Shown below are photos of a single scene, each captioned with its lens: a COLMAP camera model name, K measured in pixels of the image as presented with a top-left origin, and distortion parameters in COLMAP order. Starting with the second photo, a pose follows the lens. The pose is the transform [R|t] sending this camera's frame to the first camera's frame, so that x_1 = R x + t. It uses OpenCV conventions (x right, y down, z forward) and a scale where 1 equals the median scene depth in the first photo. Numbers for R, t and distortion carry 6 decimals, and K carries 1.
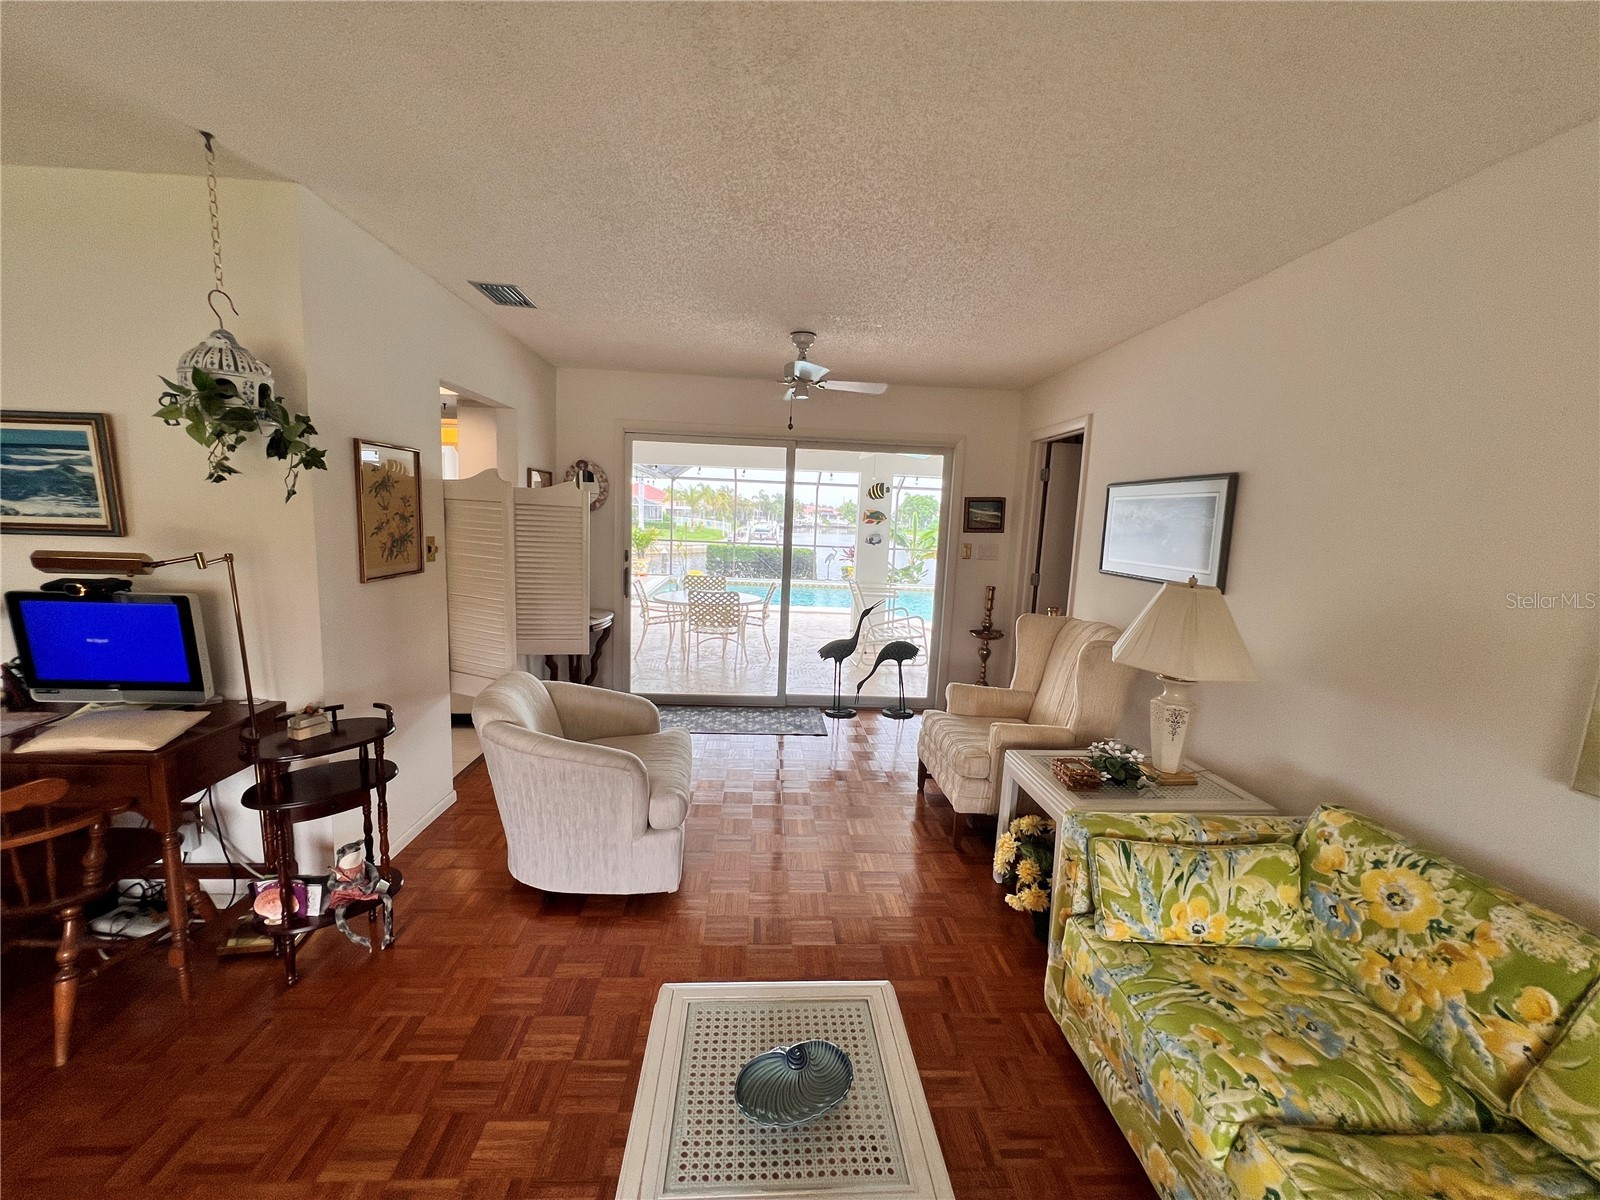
lens RADIAL K [[637.8, 0, 795.7], [0, 637.8, 598.3], [0, 0, 1]] dist [-0.001470, -0.000022]
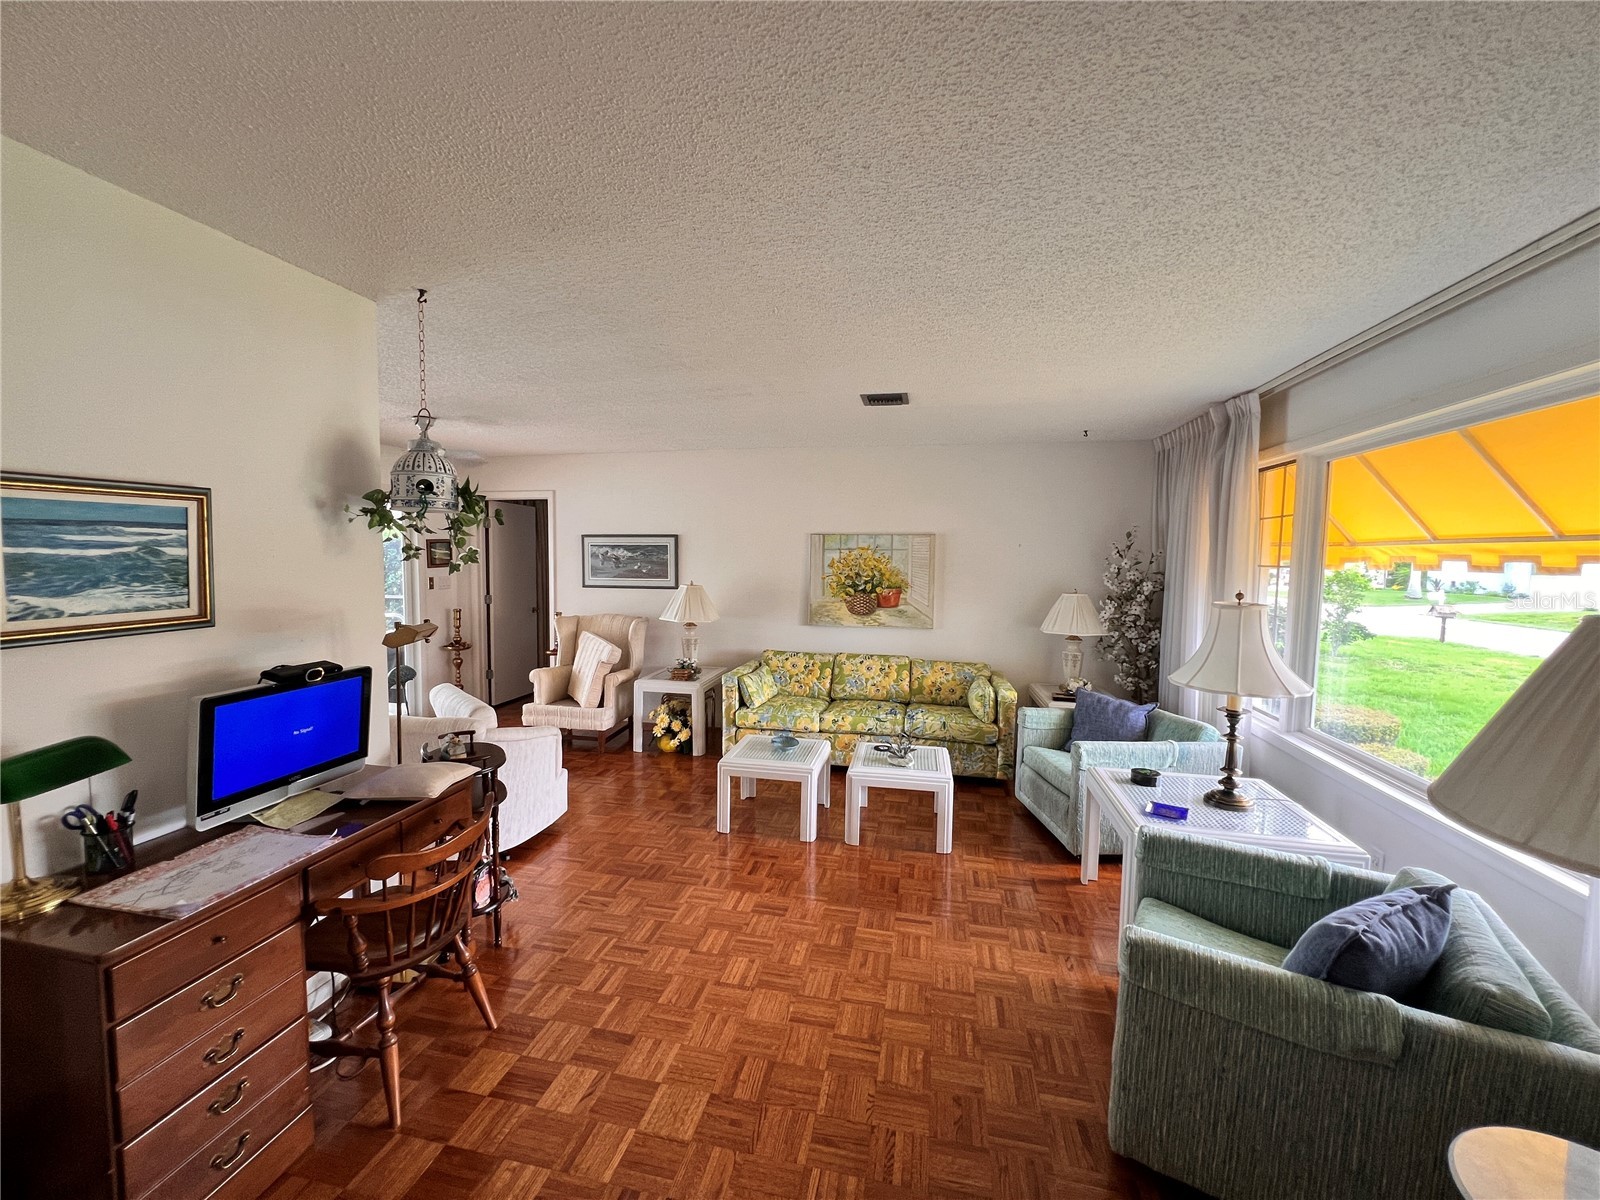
lens RADIAL K [[637.8, 0, 795.7], [0, 637.8, 598.3], [0, 0, 1]] dist [-0.001470, -0.000022]
pose [[0.264594, -0.100670, 0.959091, -1.705403], [0.127786, 0.989426, 0.068601, -0.094626], [-0.955856, 0.104407, 0.274661, -0.001574]]
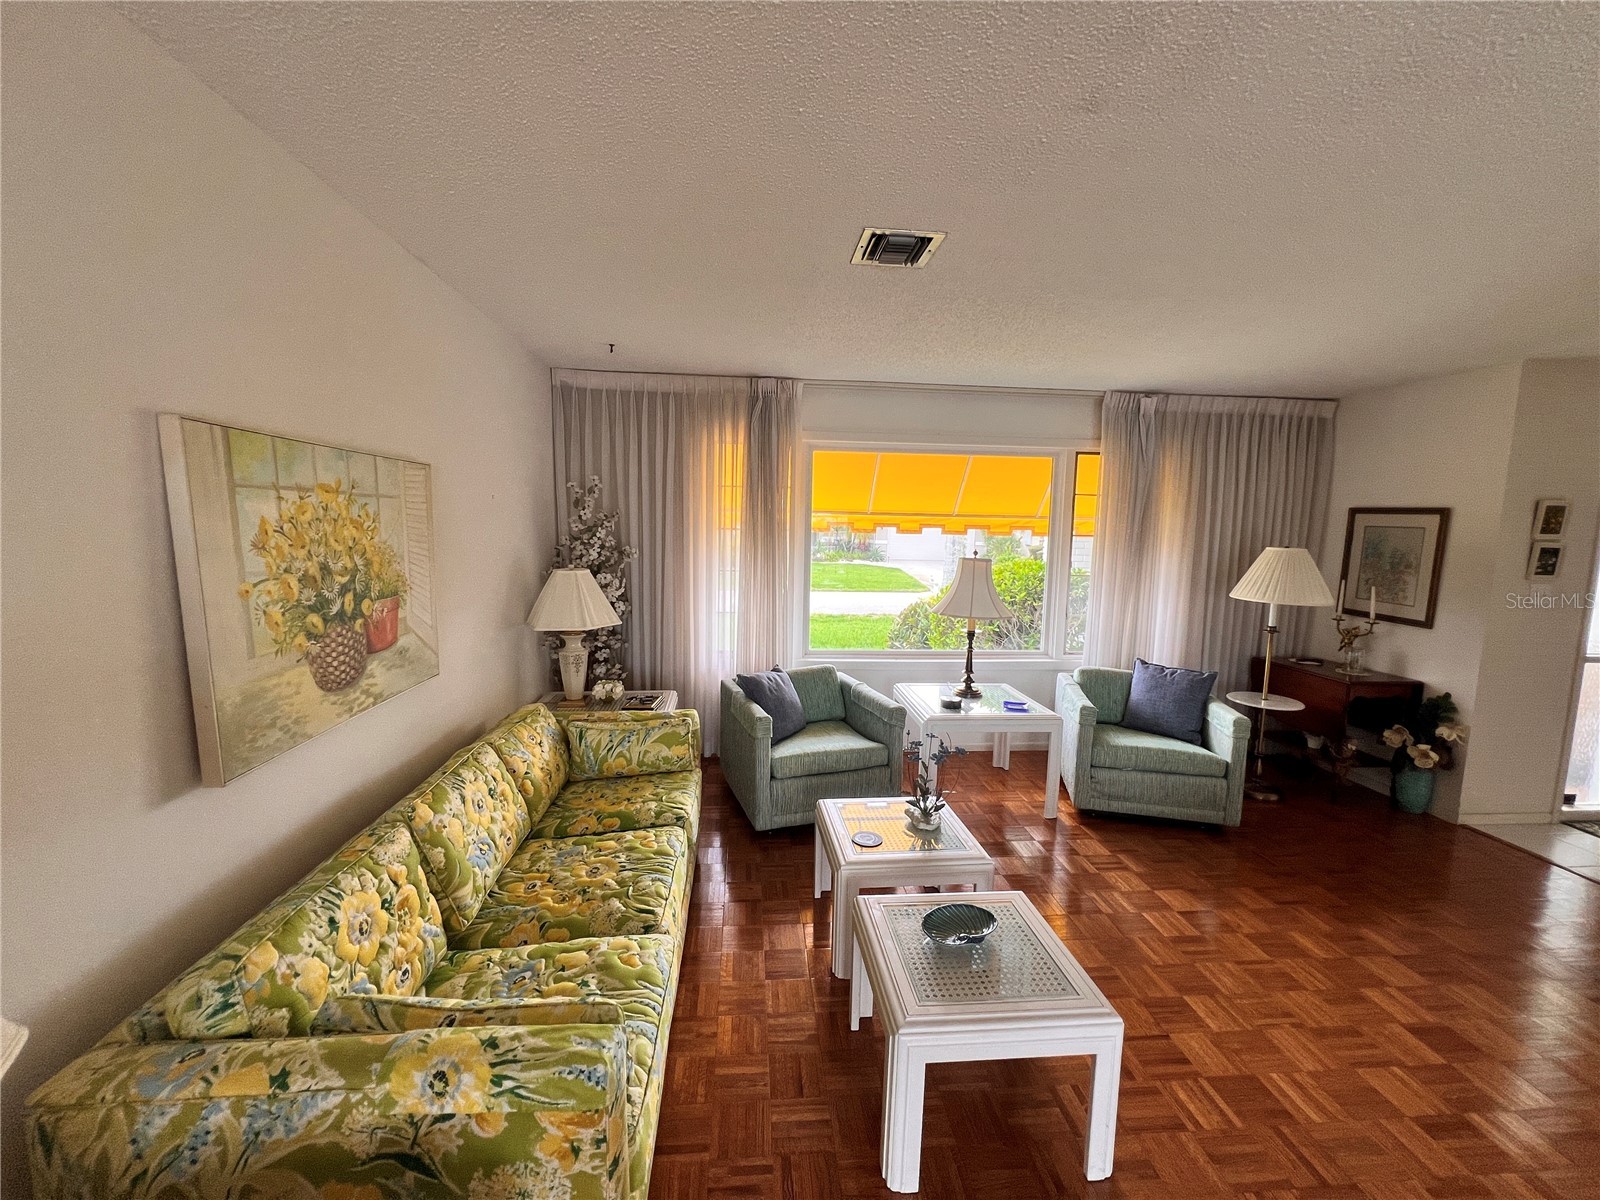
lens RADIAL K [[637.8, 0, 795.7], [0, 637.8, 598.3], [0, 0, 1]] dist [-0.001470, -0.000022]
pose [[-0.997882, -0.055345, -0.034191, 0.278422], [-0.061937, 0.969023, 0.239077, -0.182305], [0.019900, 0.240689, -0.970398, 1.301957]]
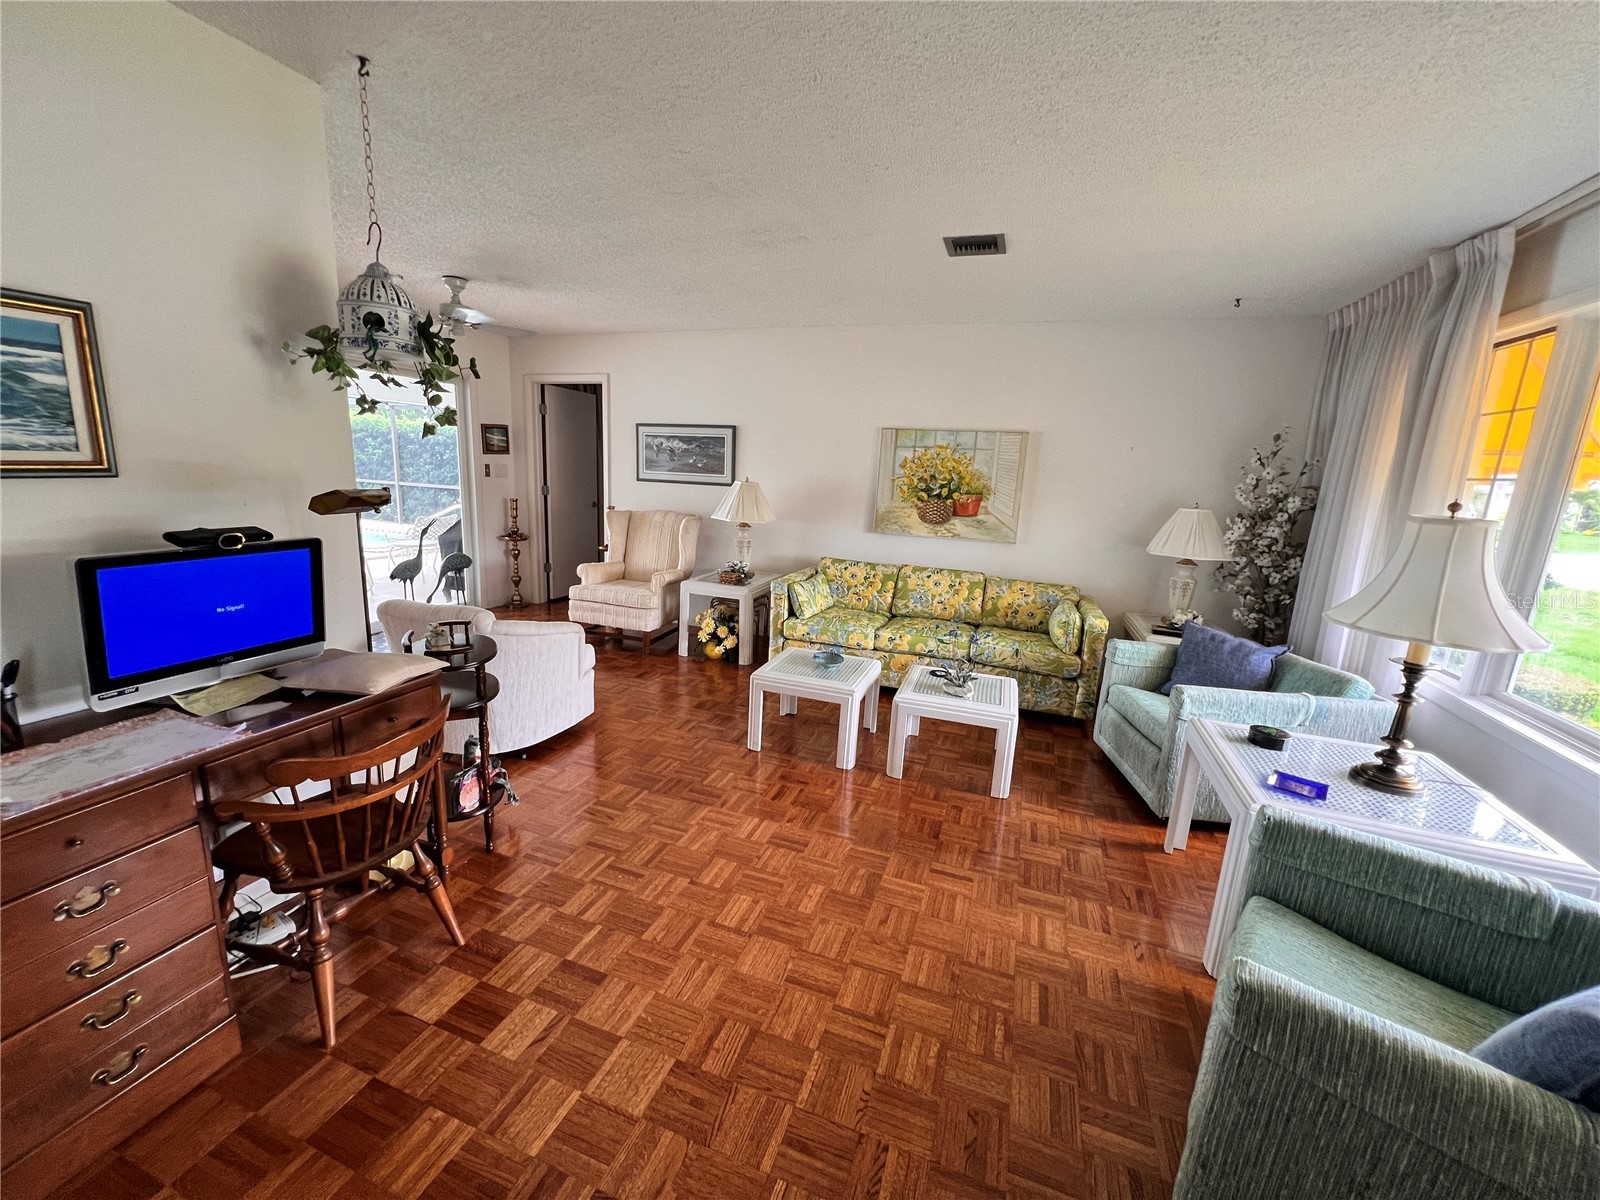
lens RADIAL K [[637.8, 0, 795.7], [0, 637.8, 598.3], [0, 0, 1]] dist [-0.001470, -0.000022]
pose [[0.394471, -0.208138, 0.895026, -1.458388], [0.090365, 0.978075, 0.187624, -0.027643], [-0.914454, 0.006867, 0.404631, -0.010225]]
